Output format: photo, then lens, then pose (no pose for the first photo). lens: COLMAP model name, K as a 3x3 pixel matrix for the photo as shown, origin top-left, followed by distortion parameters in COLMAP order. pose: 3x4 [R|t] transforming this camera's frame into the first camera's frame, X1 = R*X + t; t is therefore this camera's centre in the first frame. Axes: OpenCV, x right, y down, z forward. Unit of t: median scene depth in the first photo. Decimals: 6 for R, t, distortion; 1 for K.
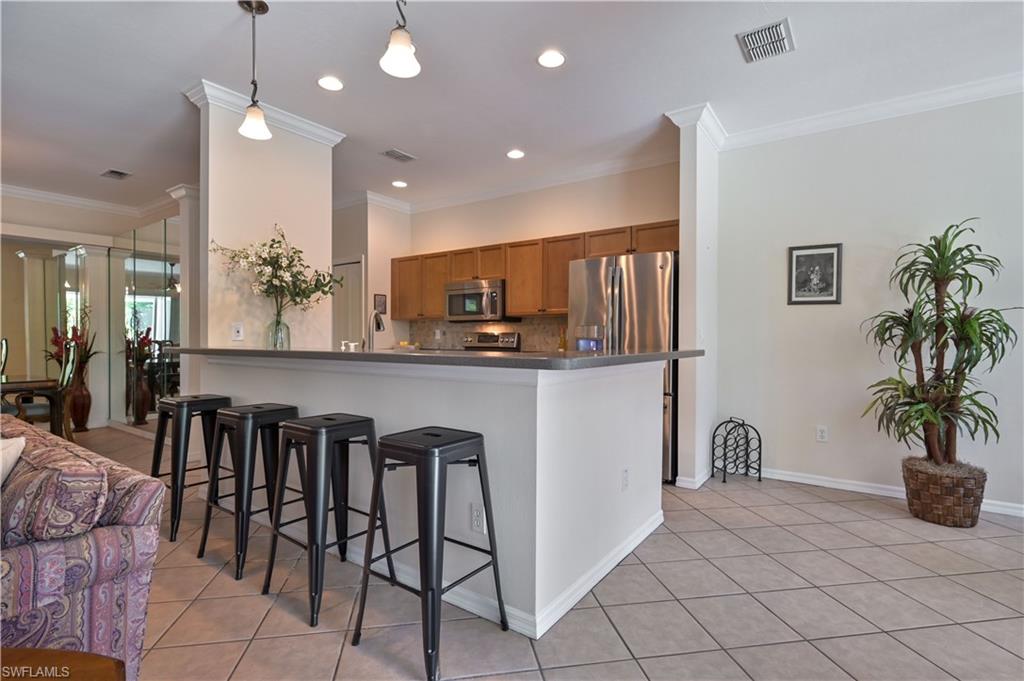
lens RADIAL K [[498.9, 0, 510.4], [0, 498.9, 342.8], [0, 0, 1]] dist [0.002883, 0.000630]
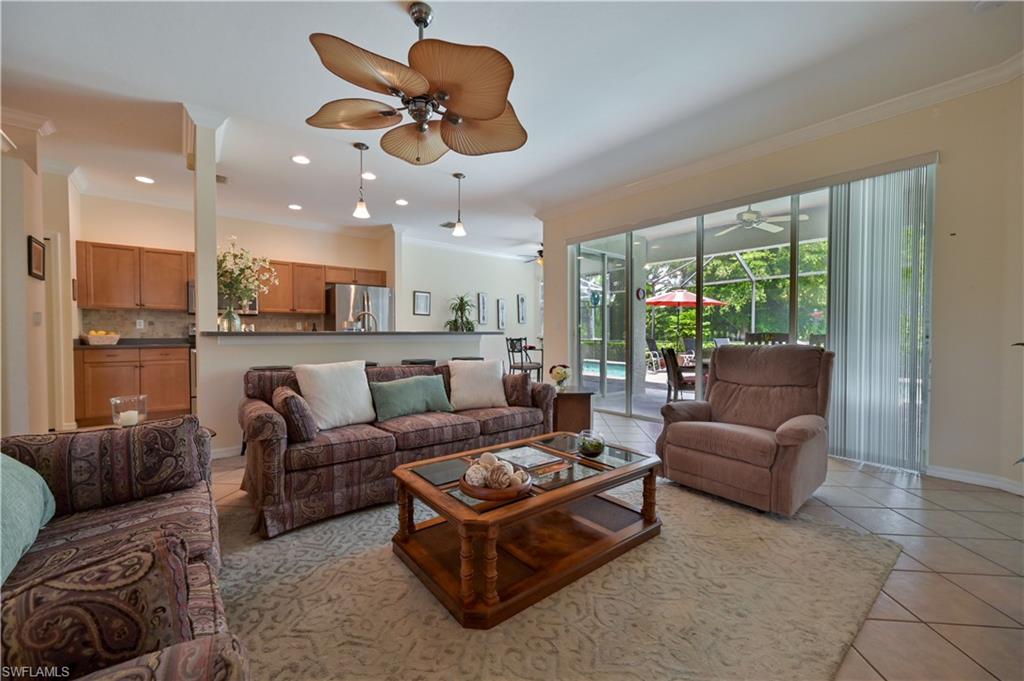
lens RADIAL K [[404.2, 0, 513.0], [0, 404.2, 341.7], [0, 0, 1]] dist [-0.001165, 0.000289]
pose [[0.259366, -0.021796, 0.965533, -1.219563], [0.013108, 0.999733, 0.019047, 0.022009], [-0.965690, 0.007716, 0.259583, 0.046369]]
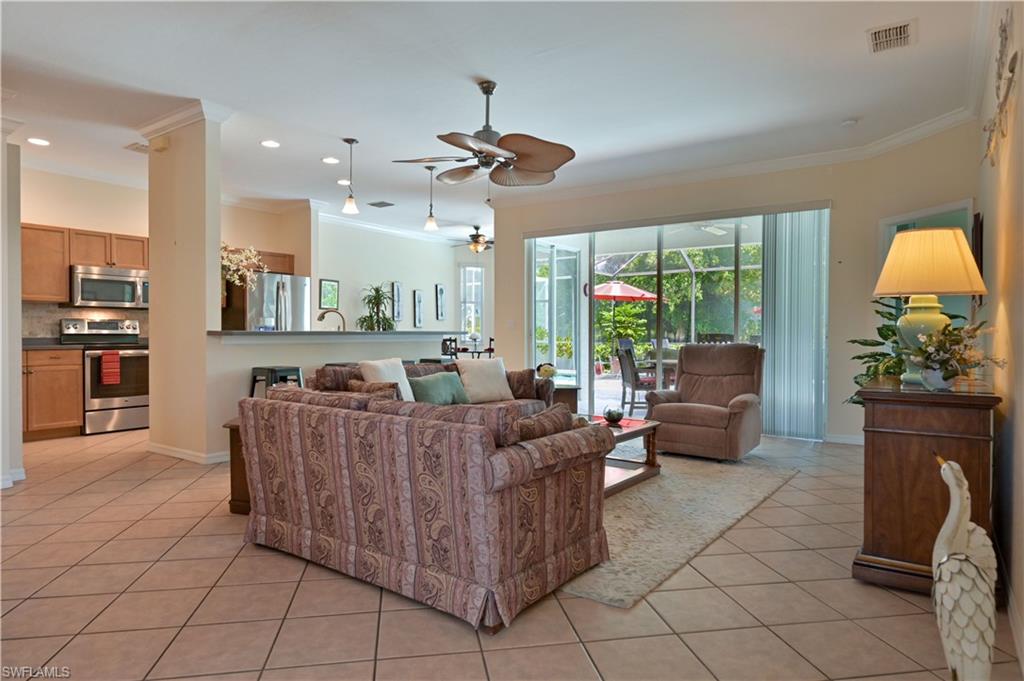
lens RADIAL K [[613.9, 0, 513.9], [0, 613.9, 339.0], [0, 0, 1]] dist [0.002502, 0.000379]
pose [[-0.003997, -0.012862, 0.999909, -1.831457], [0.008652, 0.999879, 0.012896, 0.014369], [-0.999955, 0.008703, -0.003885, 0.282105]]
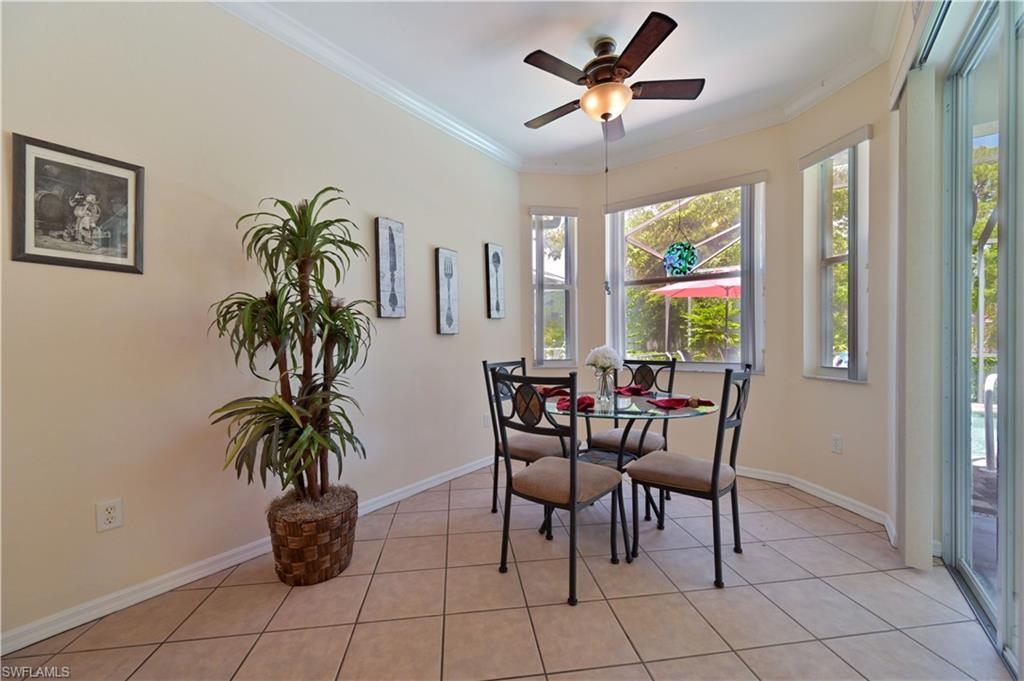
lens RADIAL K [[400.1, 0, 511.8], [0, 400.1, 341.4], [0, 0, 1]] dist [-0.001705, 0.000119]
pose [[0.032270, -0.012031, 0.999407, 0.215568], [0.014496, 0.999828, 0.011568, -0.000377], [-0.999374, 0.014114, 0.032439, 0.556280]]
